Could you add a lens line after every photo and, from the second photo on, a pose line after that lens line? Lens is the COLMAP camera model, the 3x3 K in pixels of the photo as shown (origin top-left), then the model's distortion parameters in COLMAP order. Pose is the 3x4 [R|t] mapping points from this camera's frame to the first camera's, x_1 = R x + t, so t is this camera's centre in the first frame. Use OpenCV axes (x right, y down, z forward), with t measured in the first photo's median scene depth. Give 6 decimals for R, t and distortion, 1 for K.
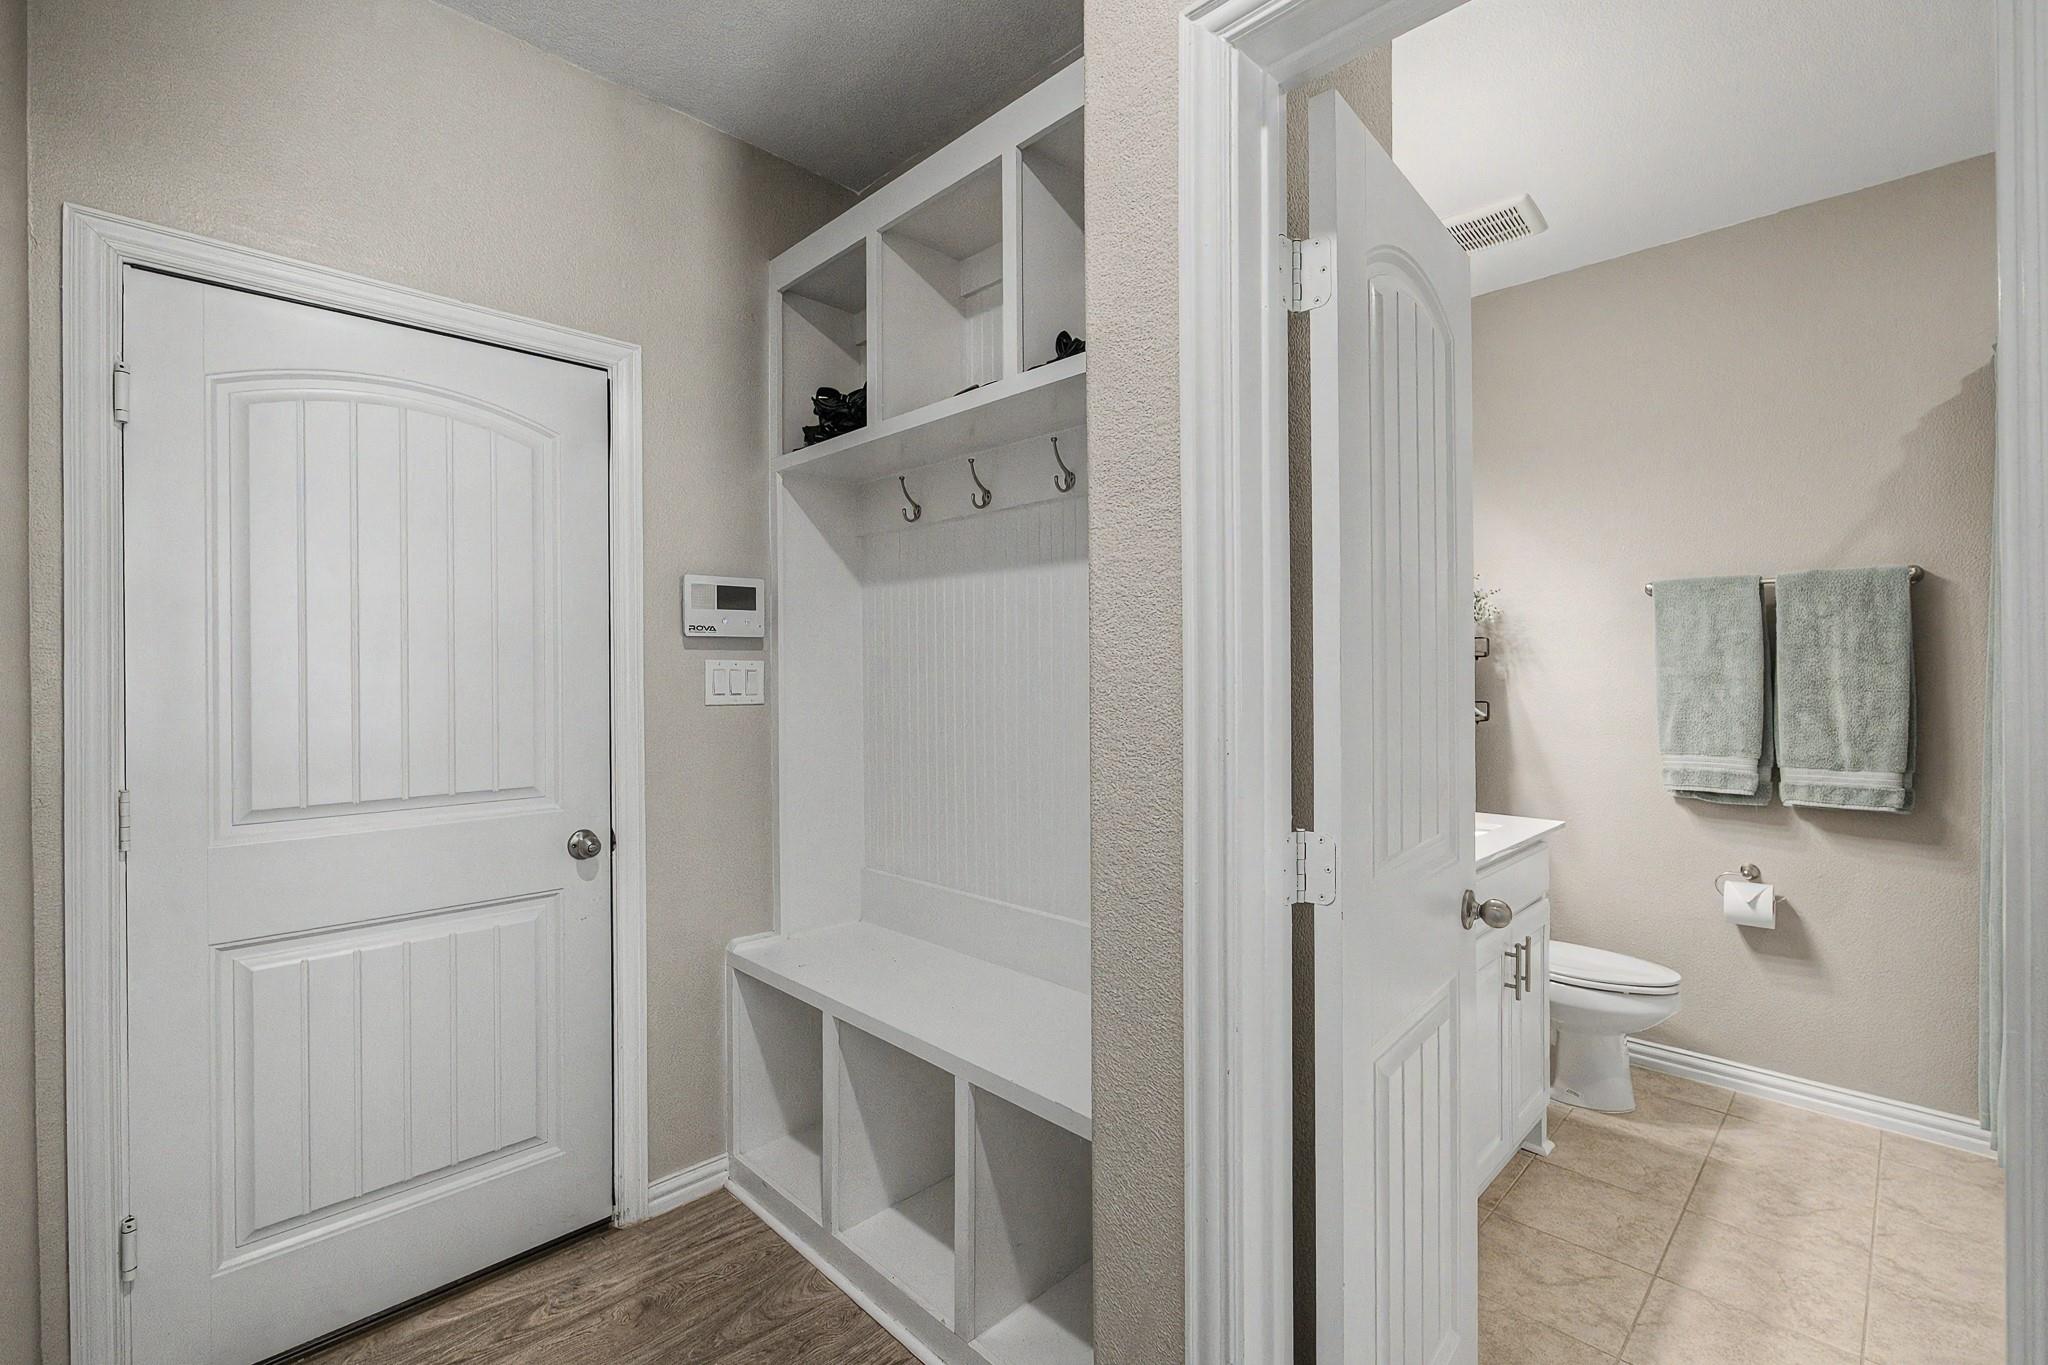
lens RADIAL K [[894.2, 0, 1033.8], [0, 894.2, 680.4], [0, 0, 1]] dist [-0.002813, 0.001485]
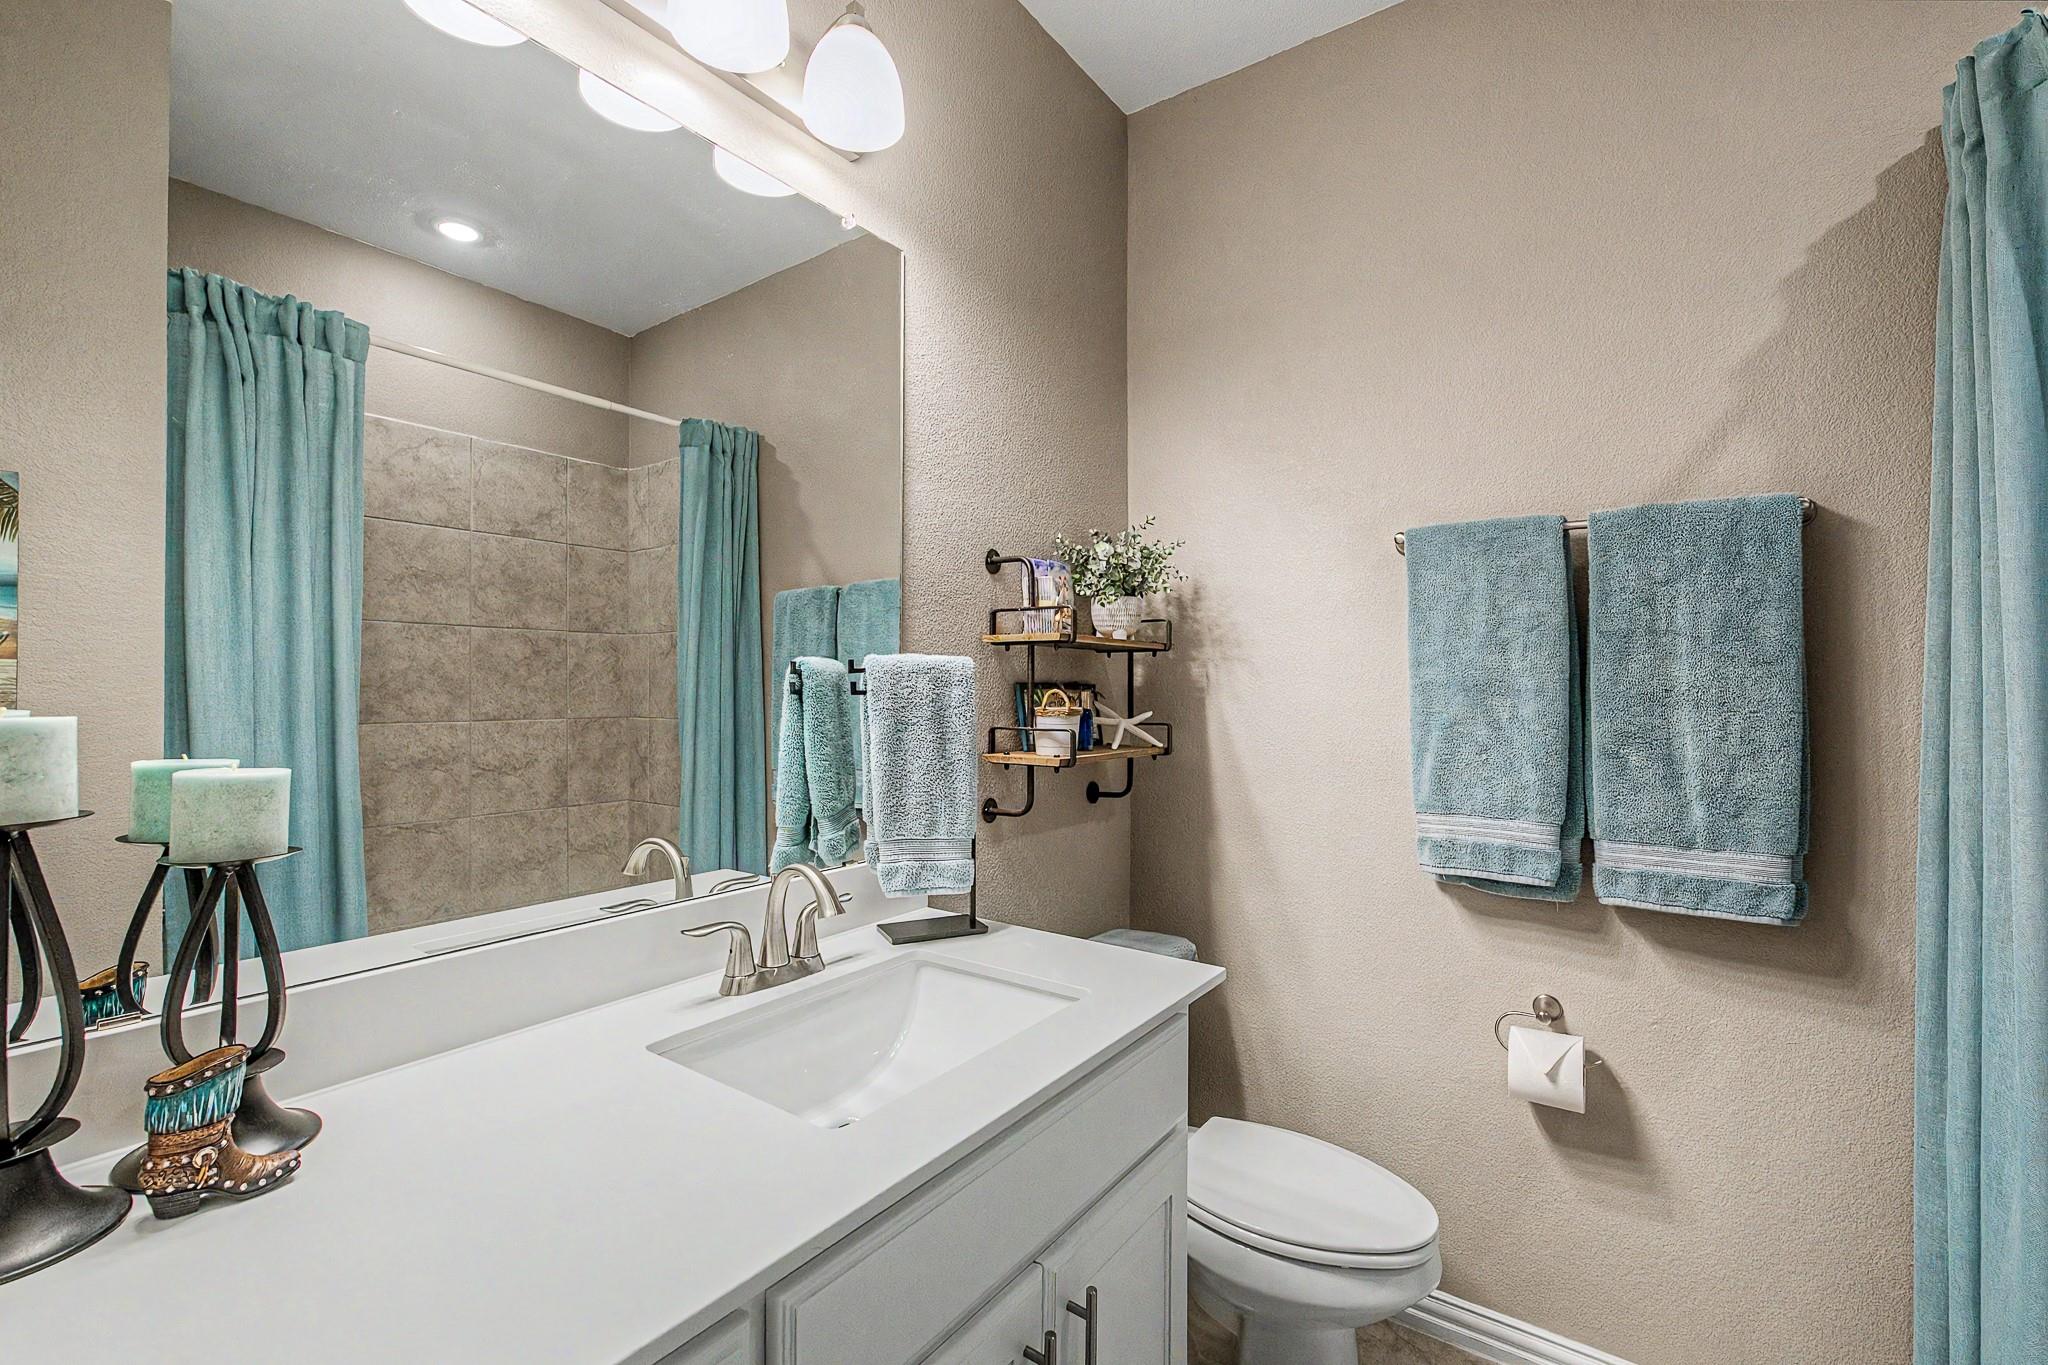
lens RADIAL K [[894.2, 0, 1024.7], [0, 894.2, 678.0], [0, 0, 1]] dist [-0.002813, 0.001485]
pose [[0.987811, 0.008075, 0.155449, 0.371636], [-0.006299, 0.999909, -0.011910, -0.000068], [-0.155531, 0.010786, 0.987772, 0.475046]]
